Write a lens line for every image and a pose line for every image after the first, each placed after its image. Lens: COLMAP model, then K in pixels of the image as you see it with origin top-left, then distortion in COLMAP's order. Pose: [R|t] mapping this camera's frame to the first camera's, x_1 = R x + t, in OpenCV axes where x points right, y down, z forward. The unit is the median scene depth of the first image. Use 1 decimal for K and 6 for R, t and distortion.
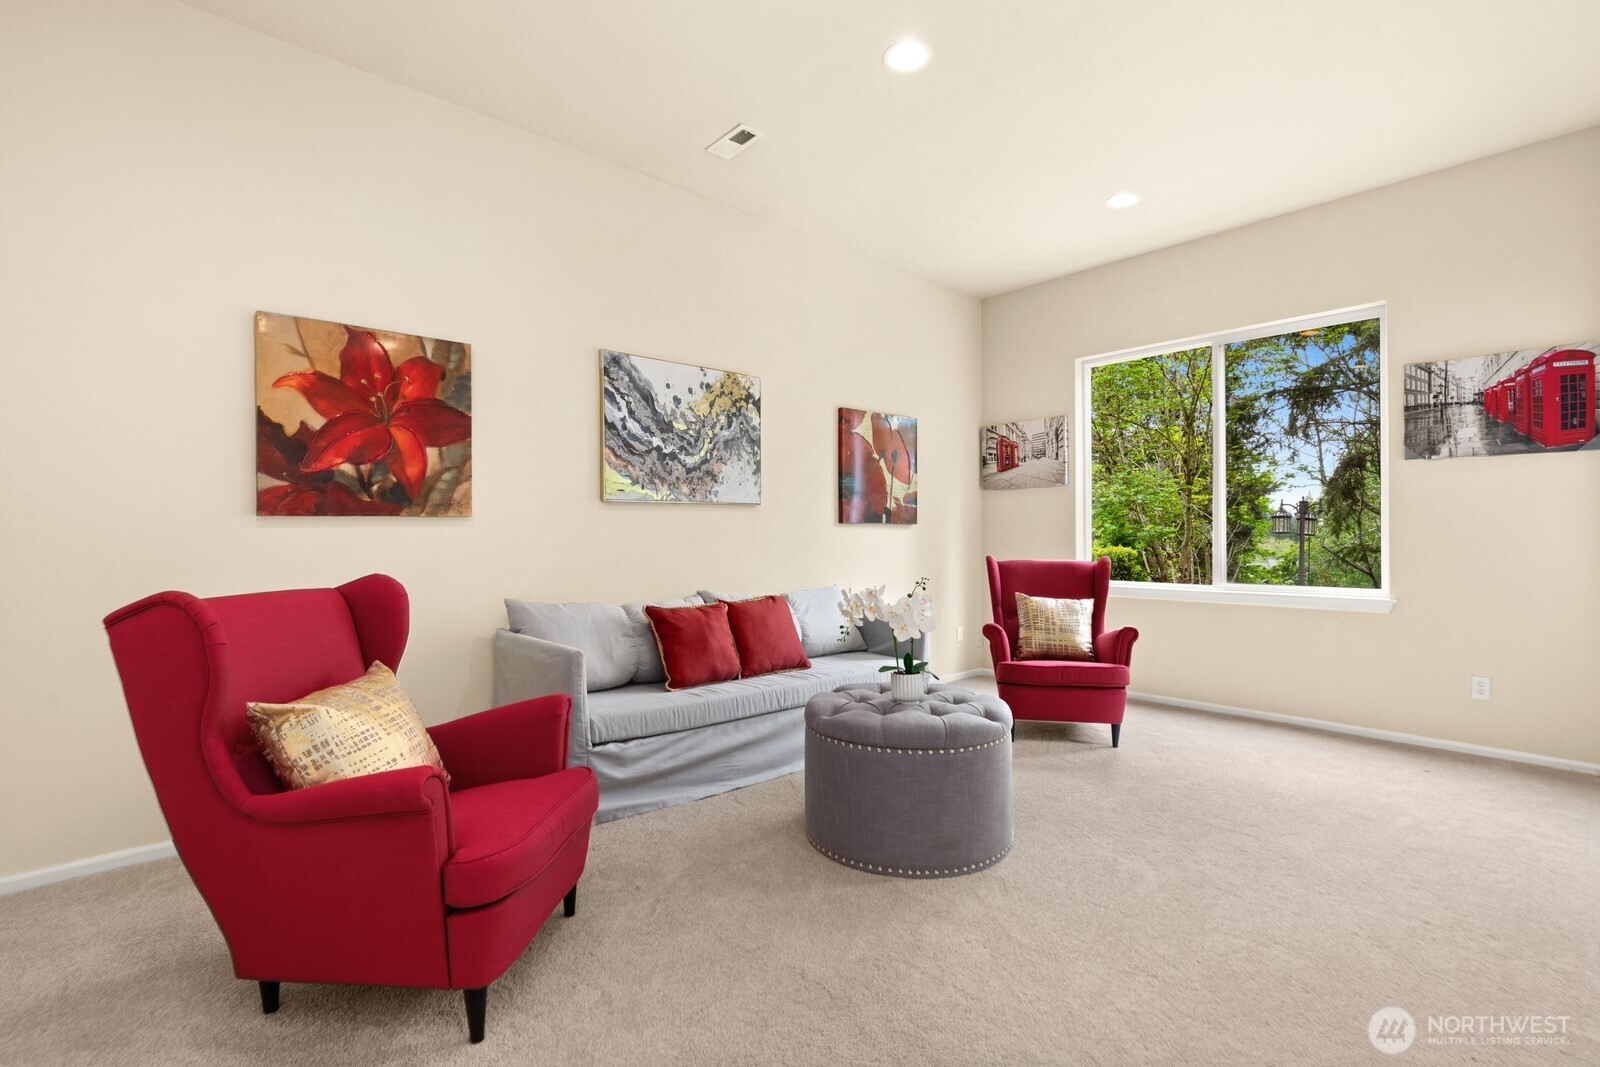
lens RADIAL K [[721.1, 0, 802.4], [0, 721.1, 530.5], [0, 0, 1]] dist [0.006845, -0.002270]
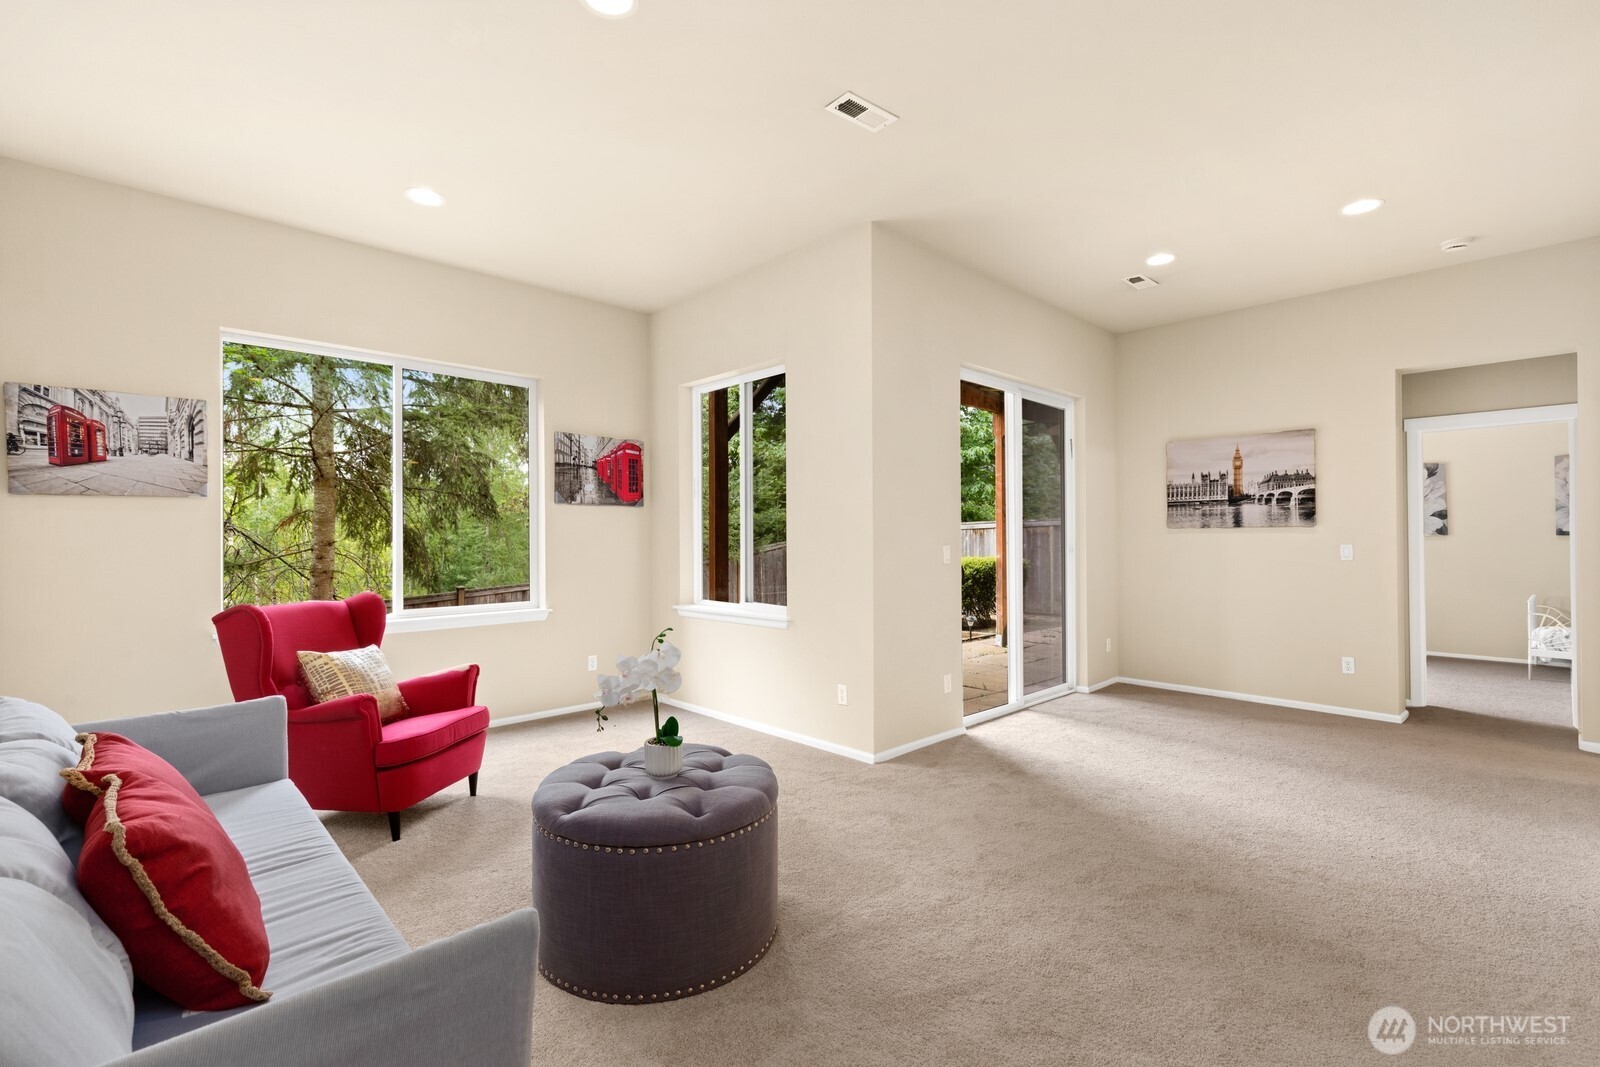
lens RADIAL K [[721.1, 0, 788.0], [0, 721.1, 533.2], [0, 0, 1]] dist [0.006845, -0.002270]
pose [[-0.024527, -0.000955, 0.999699, -0.521779], [-0.008428, 0.999964, 0.000749, -0.048090], [-0.999664, -0.008407, -0.024534, 0.631858]]
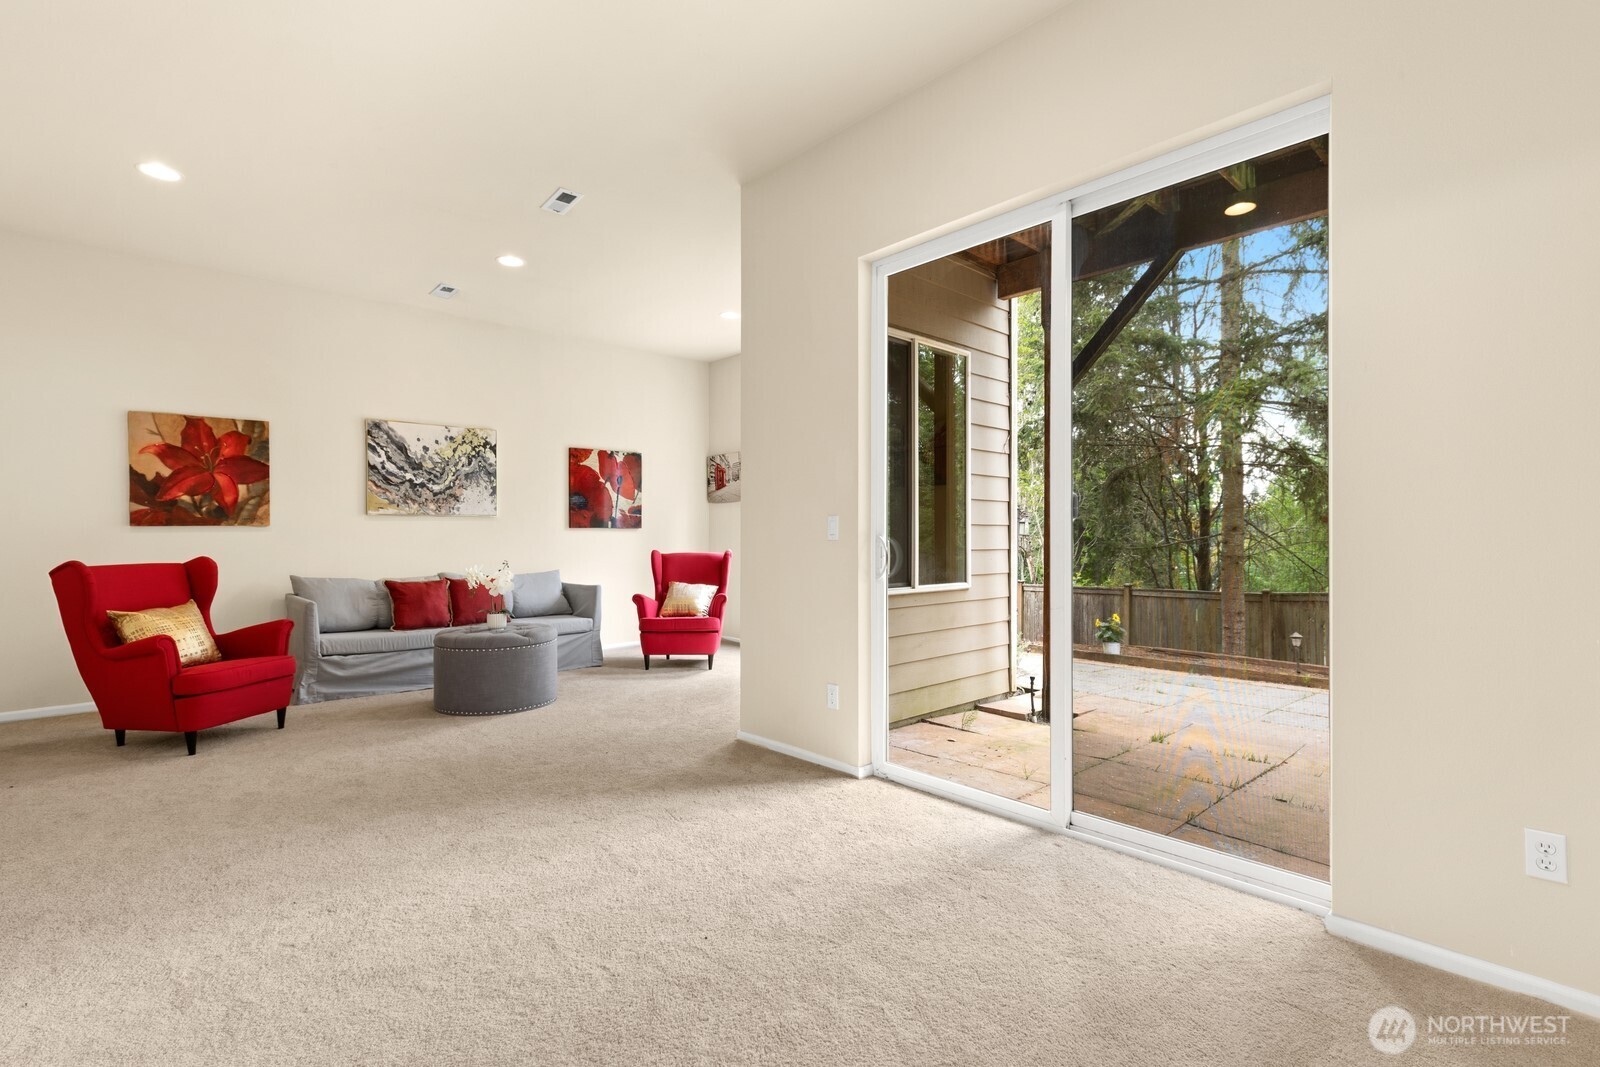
lens RADIAL K [[721.1, 0, 784.8], [0, 721.1, 538.4], [0, 0, 1]] dist [0.006845, -0.002270]
pose [[0.999973, 0.001276, -0.007260, 0.635201], [-0.001188, 0.999926, 0.012132, -0.009413], [0.007275, -0.012123, 0.999900, -0.564051]]
